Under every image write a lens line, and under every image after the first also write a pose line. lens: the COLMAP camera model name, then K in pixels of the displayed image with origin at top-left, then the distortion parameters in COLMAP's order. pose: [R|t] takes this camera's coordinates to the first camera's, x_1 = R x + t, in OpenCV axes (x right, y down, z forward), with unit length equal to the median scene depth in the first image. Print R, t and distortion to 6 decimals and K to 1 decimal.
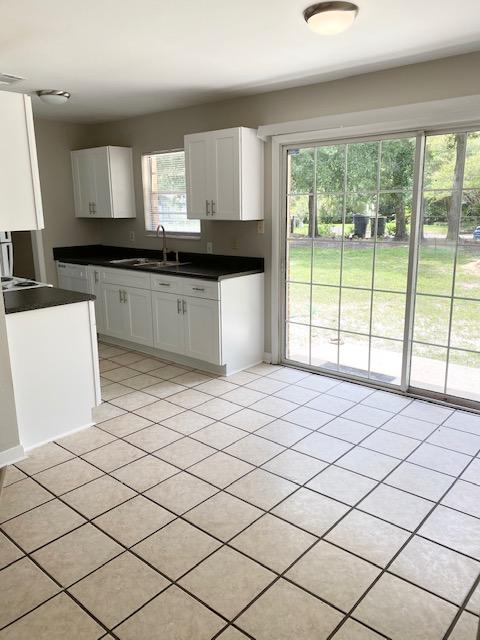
lens RADIAL K [[493.6, 0, 242.6], [0, 493.6, 322.2], [0, 0, 1]] dist [0.038683, -0.039815]
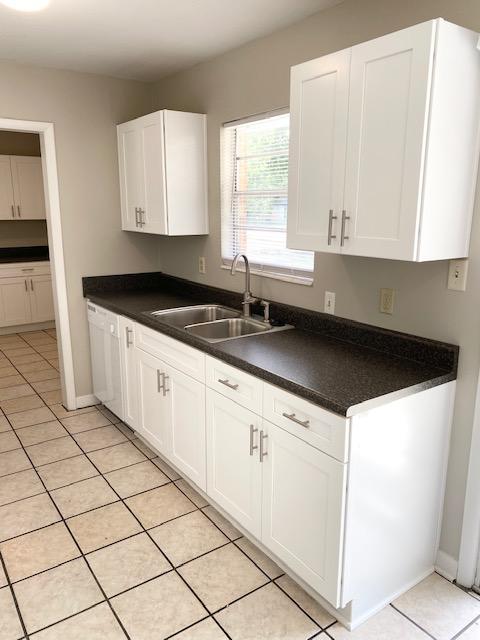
lens RADIAL K [[493.6, 0, 239.0], [0, 493.6, 317.2], [0, 0, 1]] dist [0.038683, -0.039815]
pose [[0.969211, 0.066859, -0.236982, -0.036529], [-0.069159, 0.997605, -0.001399, -0.128948], [0.236321, 0.017746, 0.971513, 0.492452]]
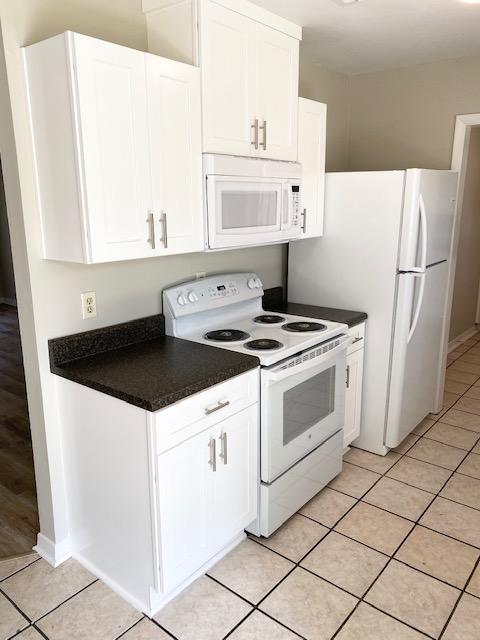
lens RADIAL K [[493.6, 0, 237.0], [0, 493.6, 320.2], [0, 0, 1]] dist [0.038683, -0.039815]
pose [[0.006799, 0.242860, -0.970038, 0.113477], [-0.225466, 0.945453, 0.235124, -0.179127], [0.974227, 0.217111, 0.061185, 0.689939]]
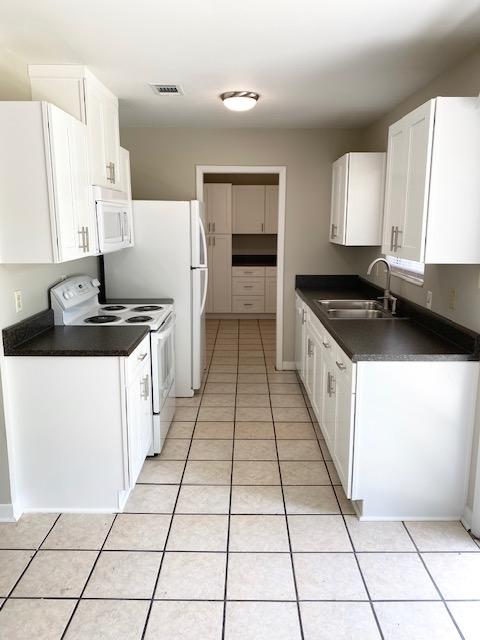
lens RADIAL K [[493.6, 0, 243.3], [0, 493.6, 315.3], [0, 0, 1]] dist [0.038683, -0.039815]
pose [[0.644753, 0.153304, -0.748860, 0.250661], [-0.186037, 0.981695, 0.040795, -0.113291], [0.741406, 0.113013, 0.661472, 0.416207]]
